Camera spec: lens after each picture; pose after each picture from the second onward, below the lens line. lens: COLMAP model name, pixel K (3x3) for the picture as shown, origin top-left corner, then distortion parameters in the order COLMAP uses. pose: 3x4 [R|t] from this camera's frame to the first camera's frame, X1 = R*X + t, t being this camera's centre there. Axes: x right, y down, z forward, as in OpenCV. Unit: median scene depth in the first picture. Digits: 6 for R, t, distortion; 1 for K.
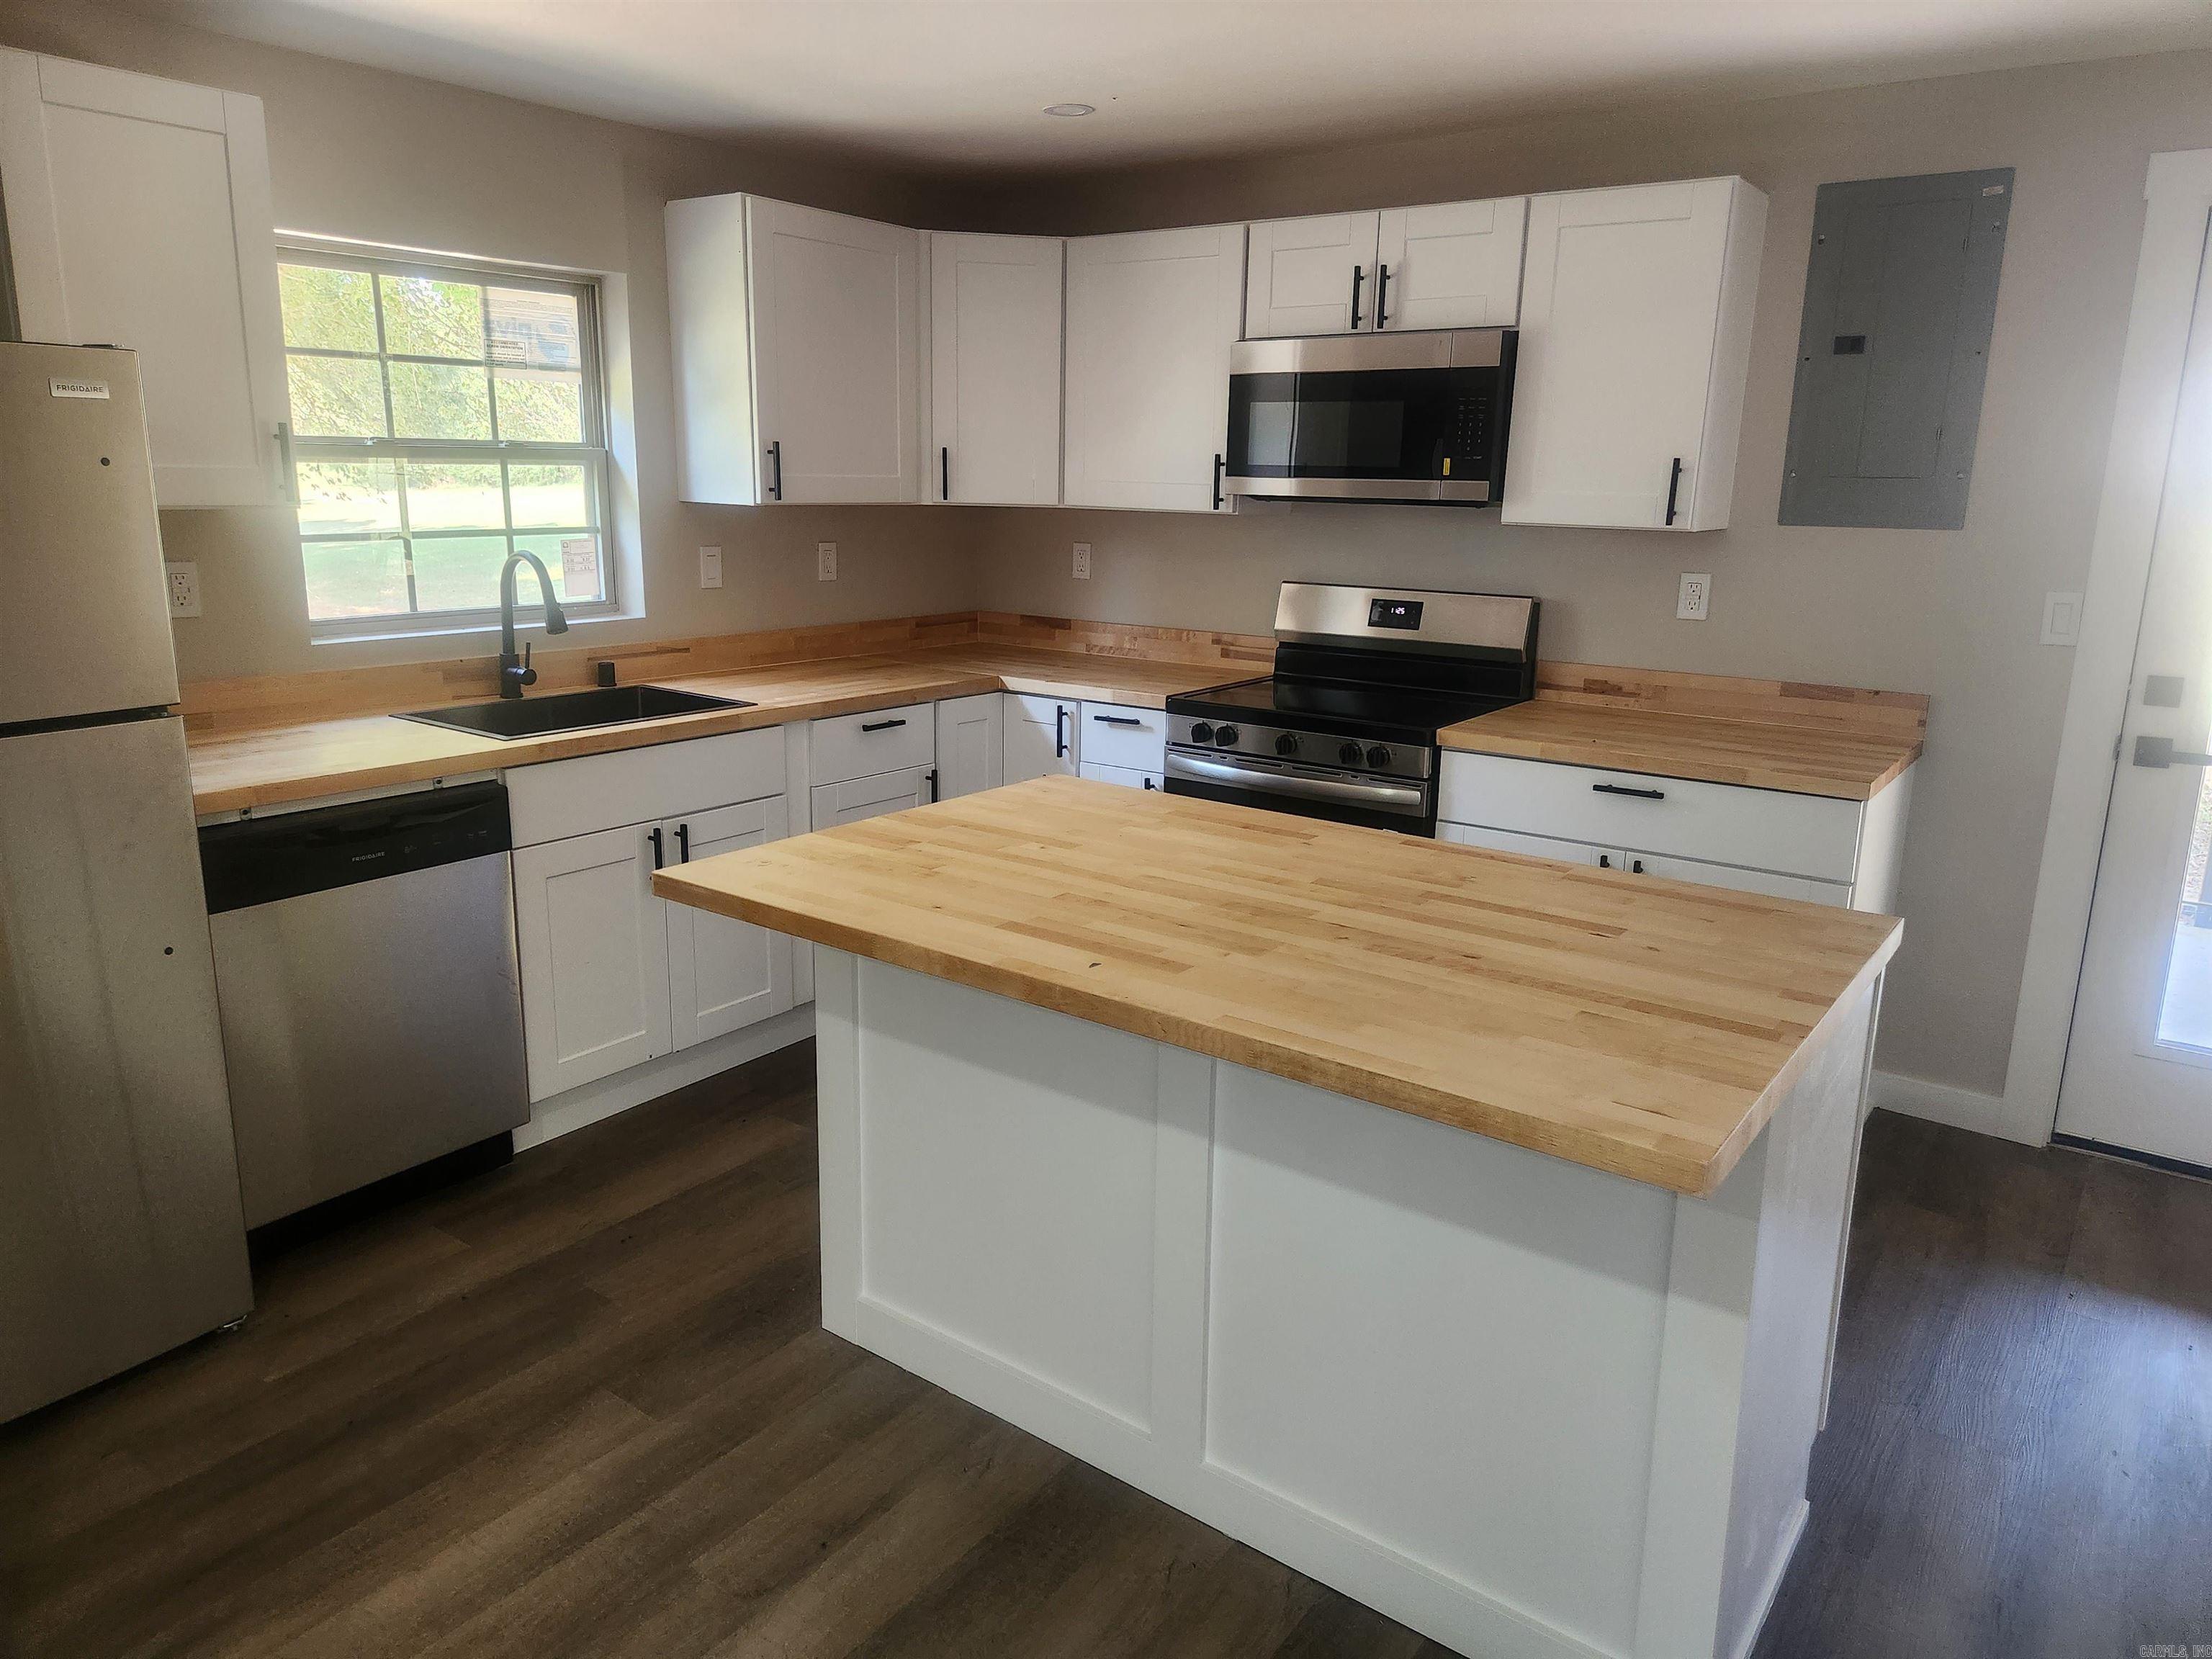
lens RADIAL K [[1477.5, 0, 1091.8], [0, 1477.5, 808.9], [0, 0, 1]] dist [0.083049, -0.086490]
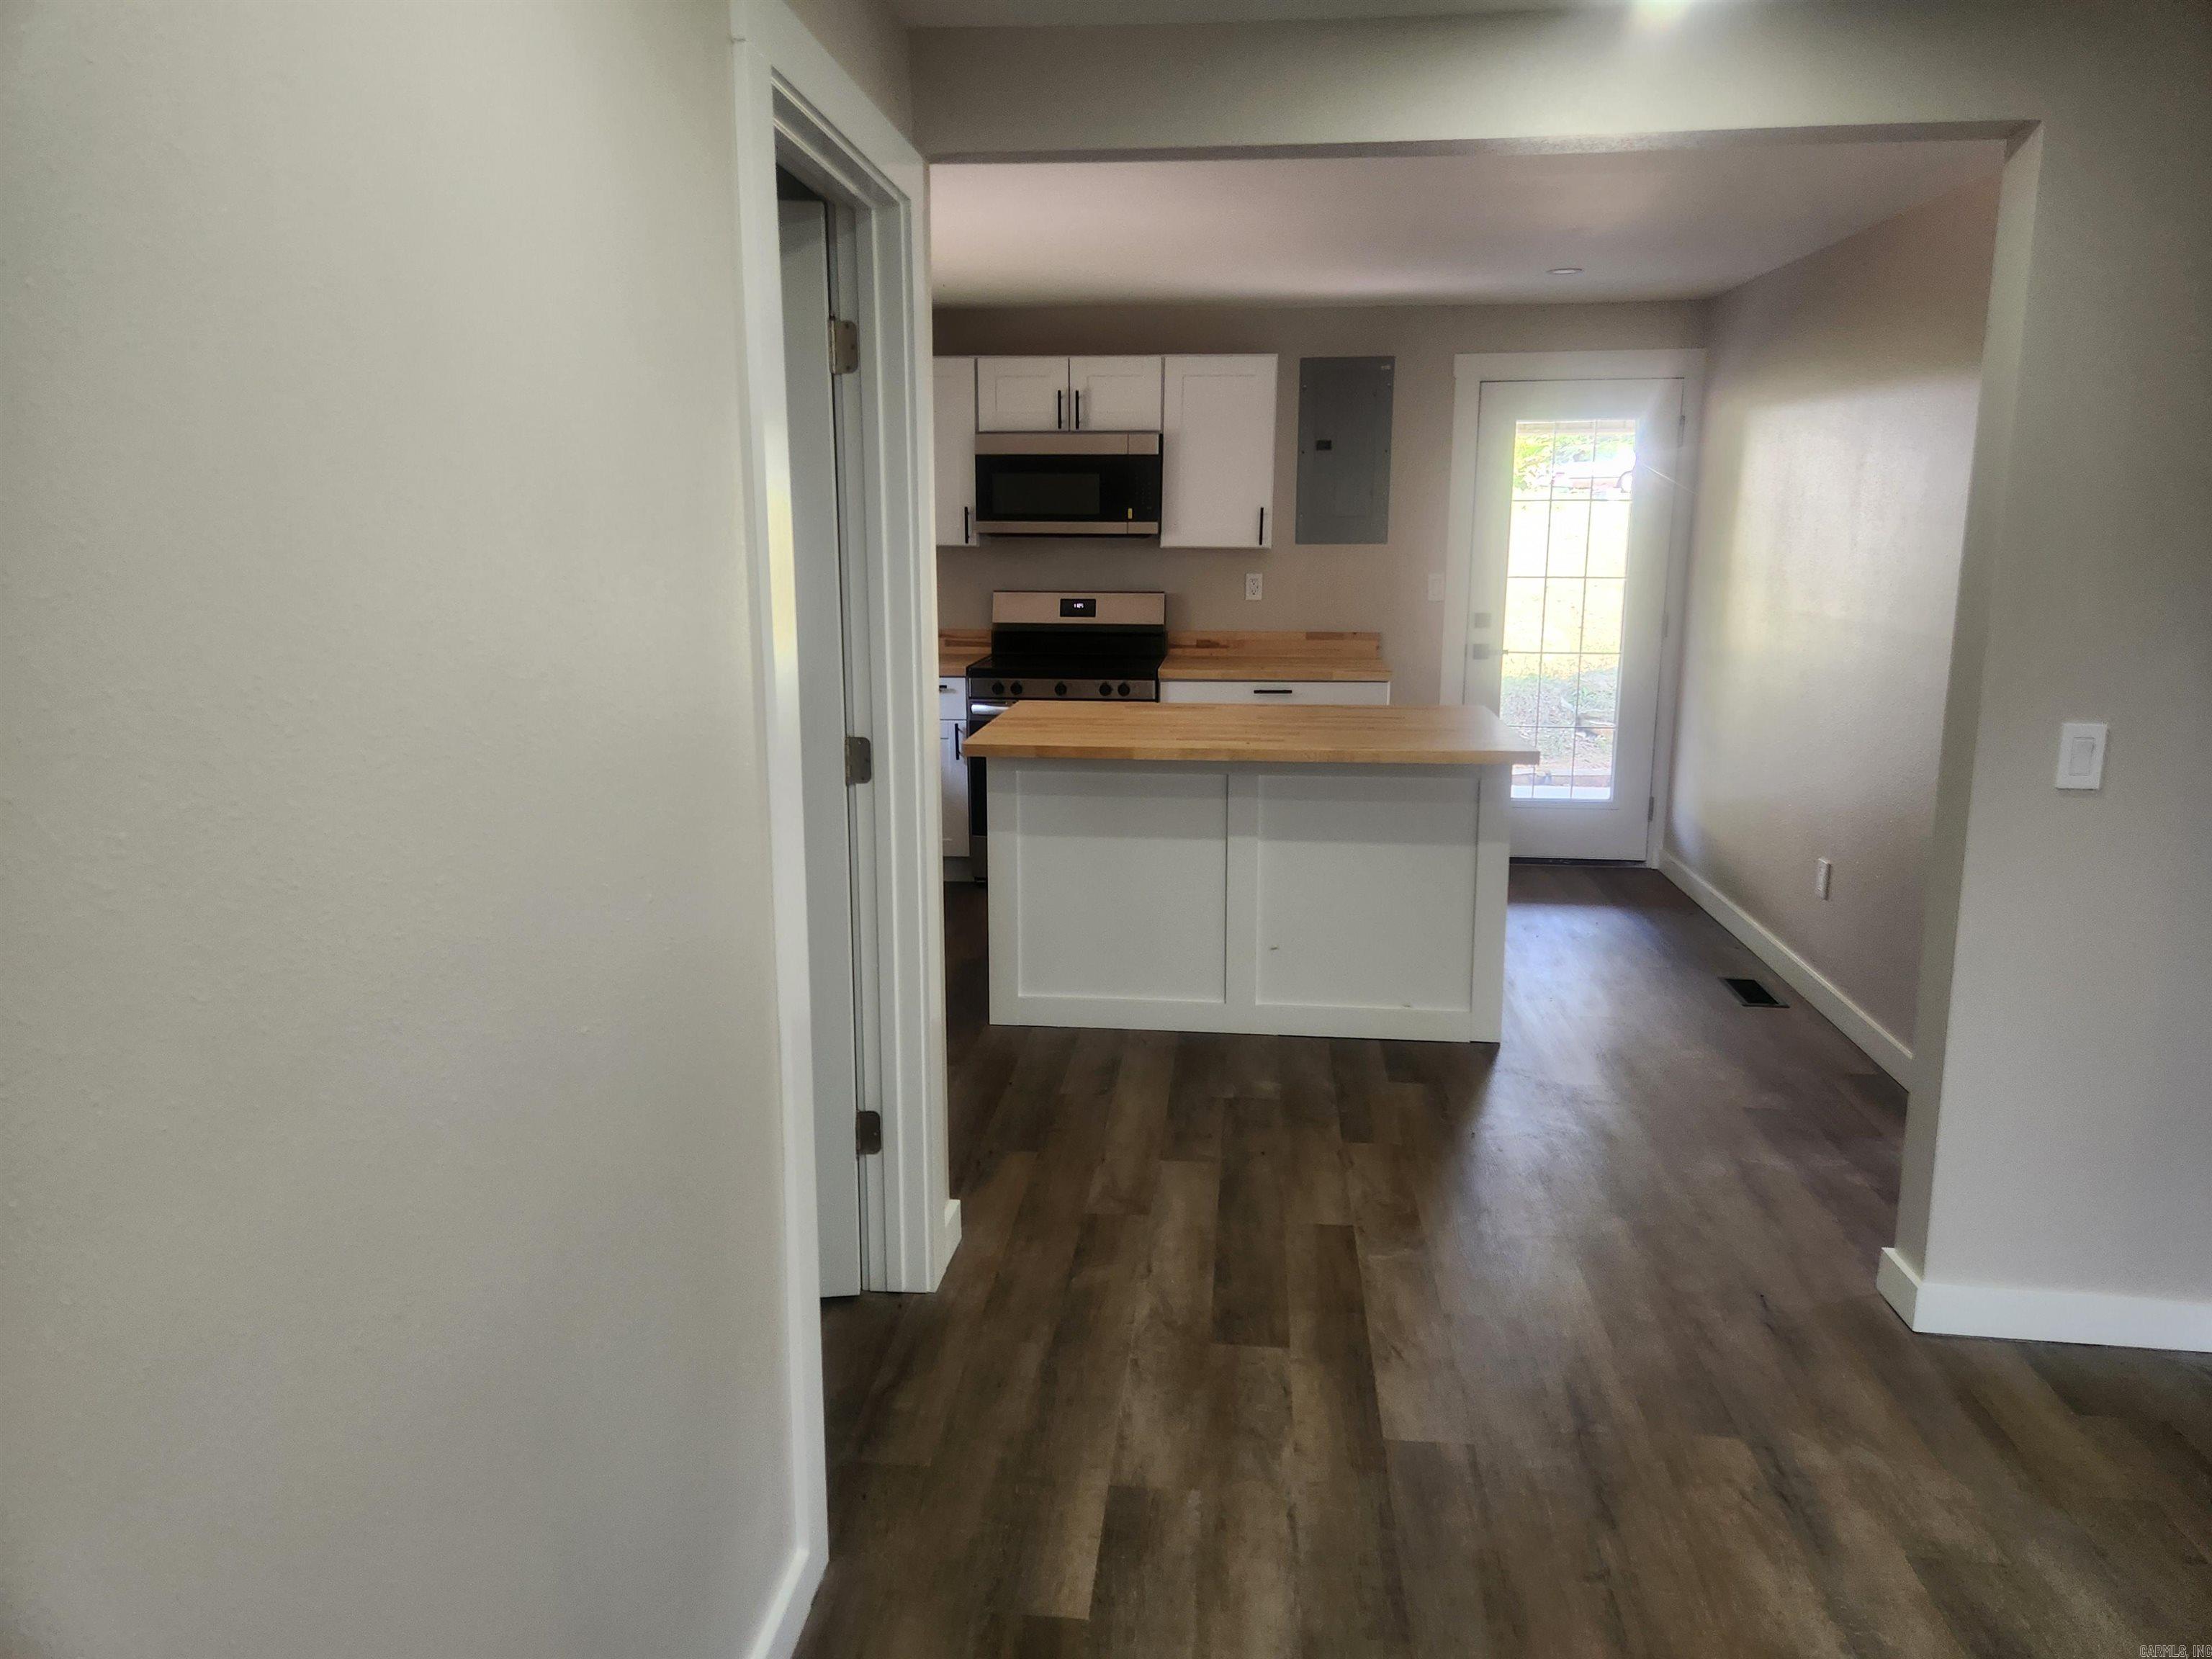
lens RADIAL K [[1477.5, 0, 1091.8], [0, 1477.5, 808.9], [0, 0, 1]] dist [0.083049, -0.086490]
pose [[0.861671, -0.113535, 0.494604, -0.632815], [0.127864, 0.991780, 0.004902, 0.079938], [-0.491095, 0.059018, 0.869105, -0.379977]]
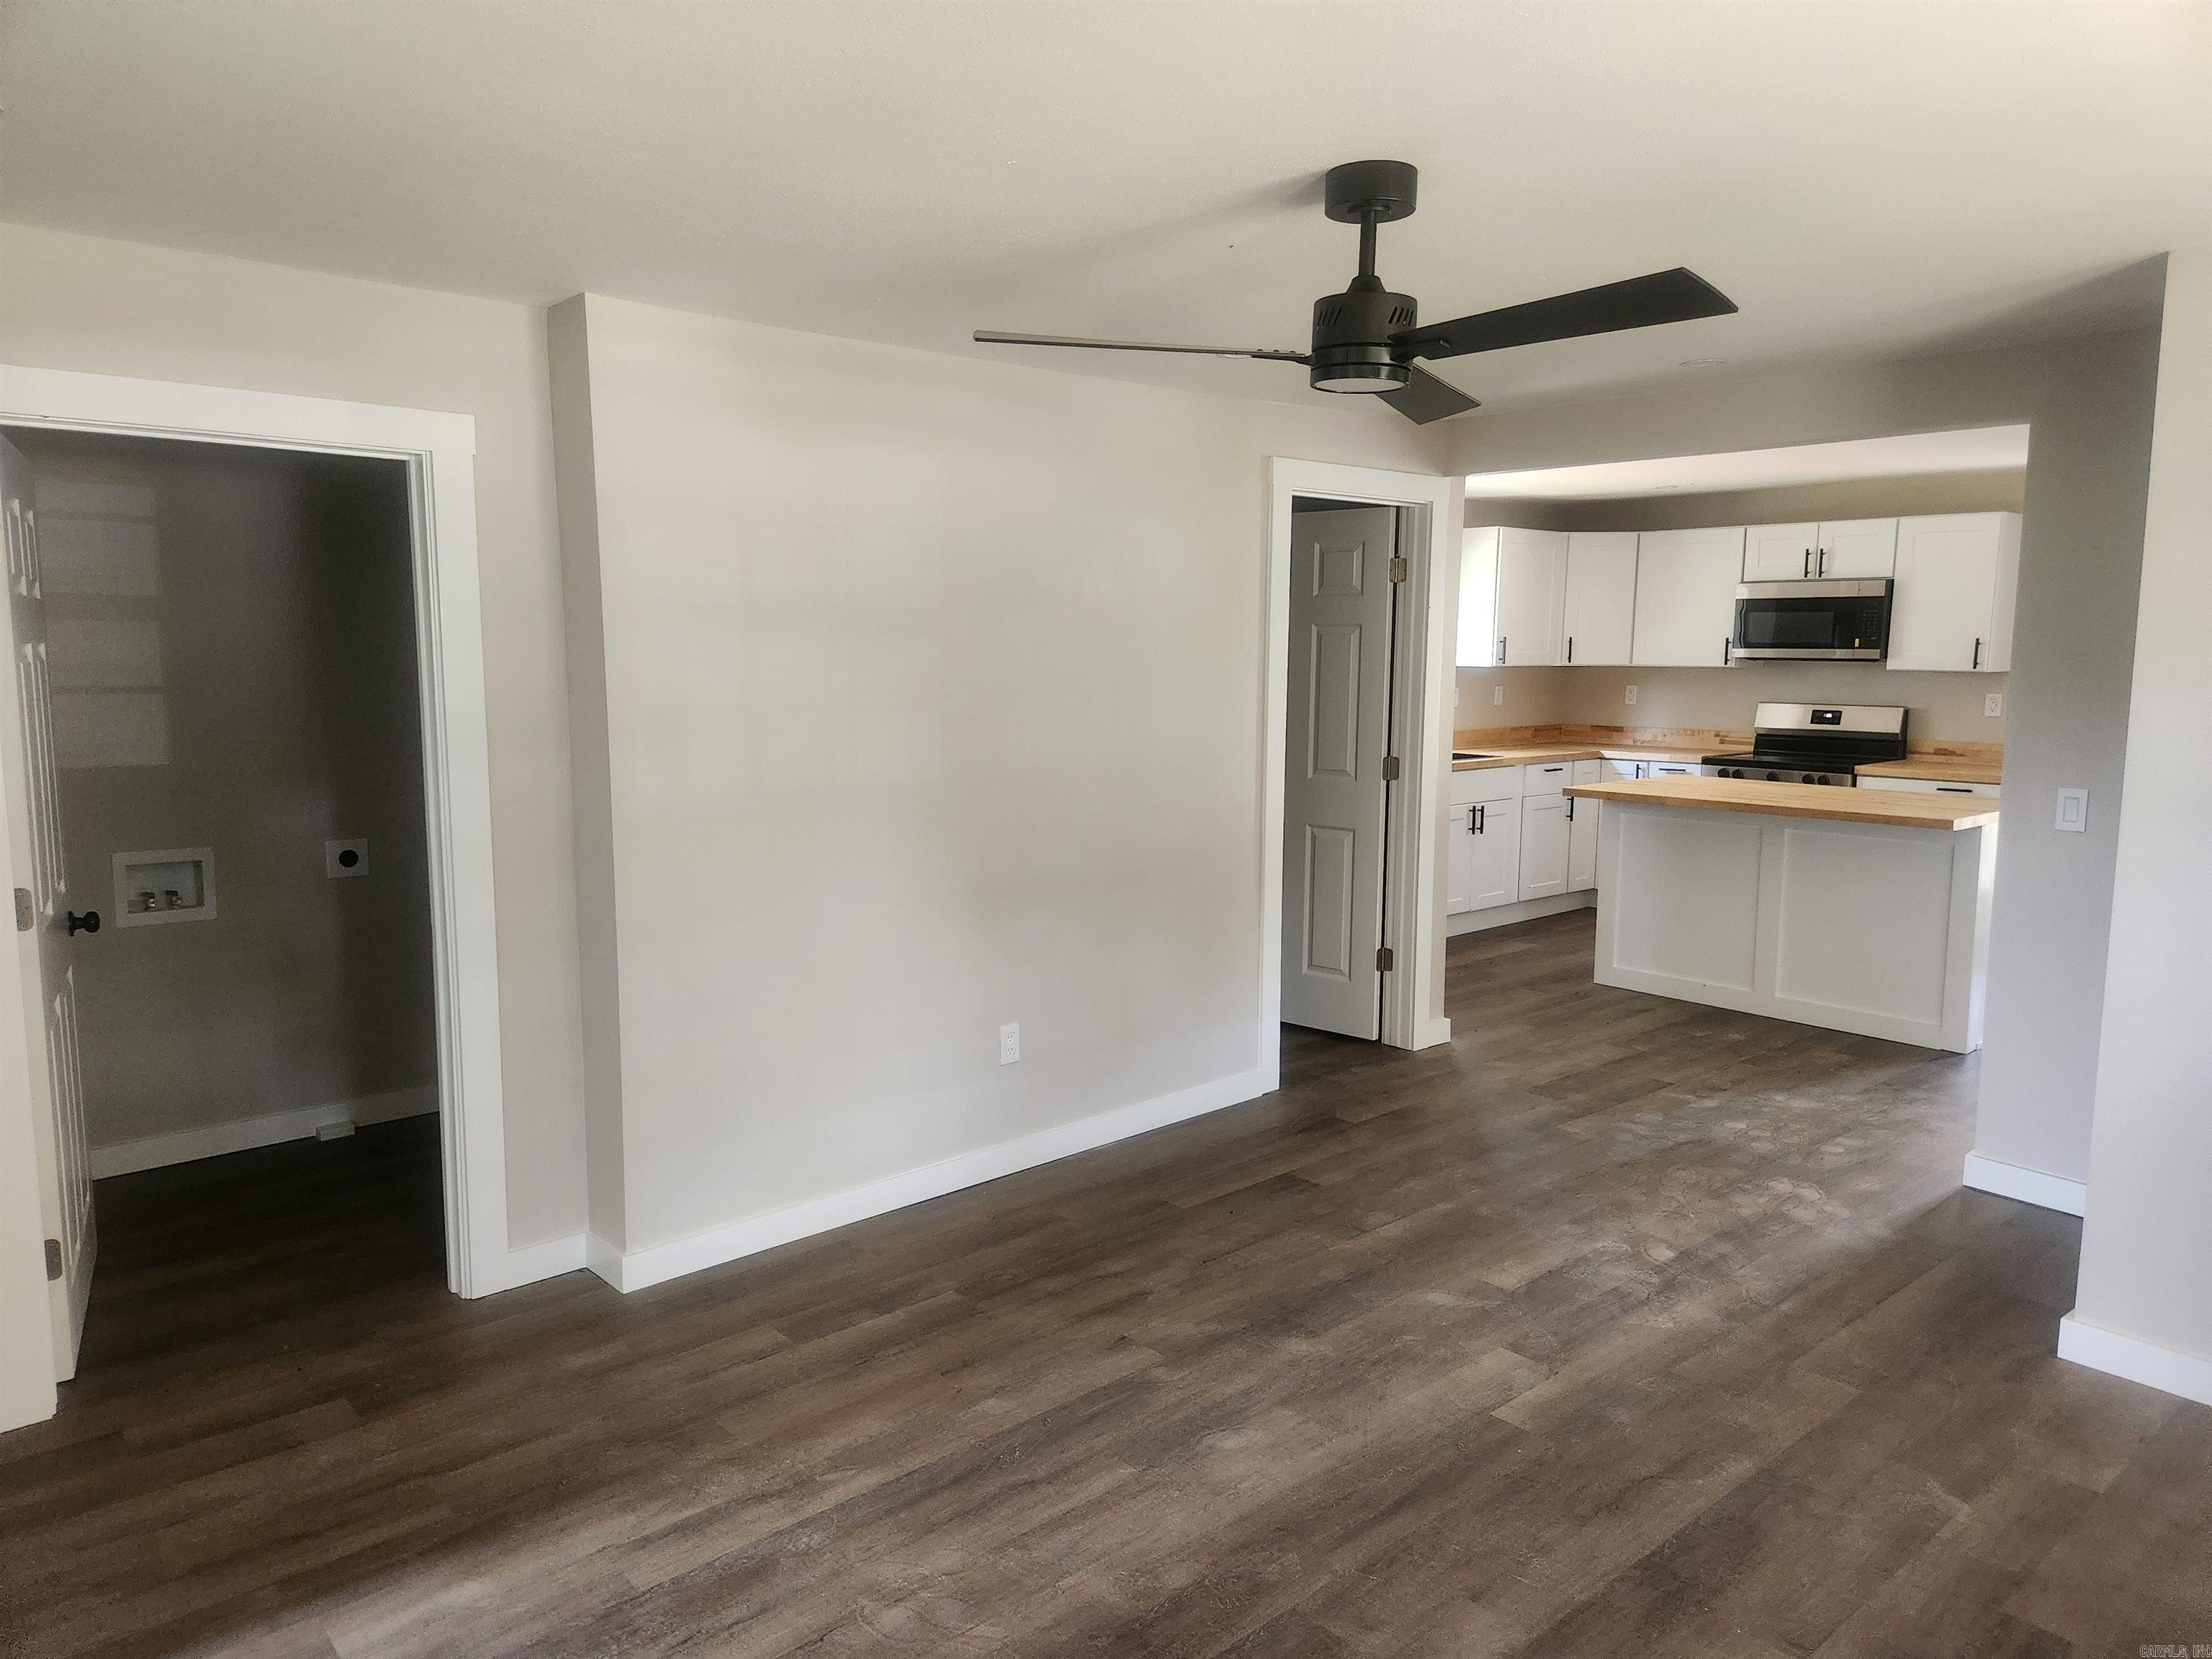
lens RADIAL K [[1493.2, 0, 1106.0], [0, 1493.2, 829.5], [0, 0, 1]] dist [0.110466, -0.092688]
pose [[0.979932, 0.013348, -0.198882, -0.348129], [-0.033261, 0.994717, -0.097122, 0.260988], [0.196535, 0.101788, 0.975199, -1.209261]]
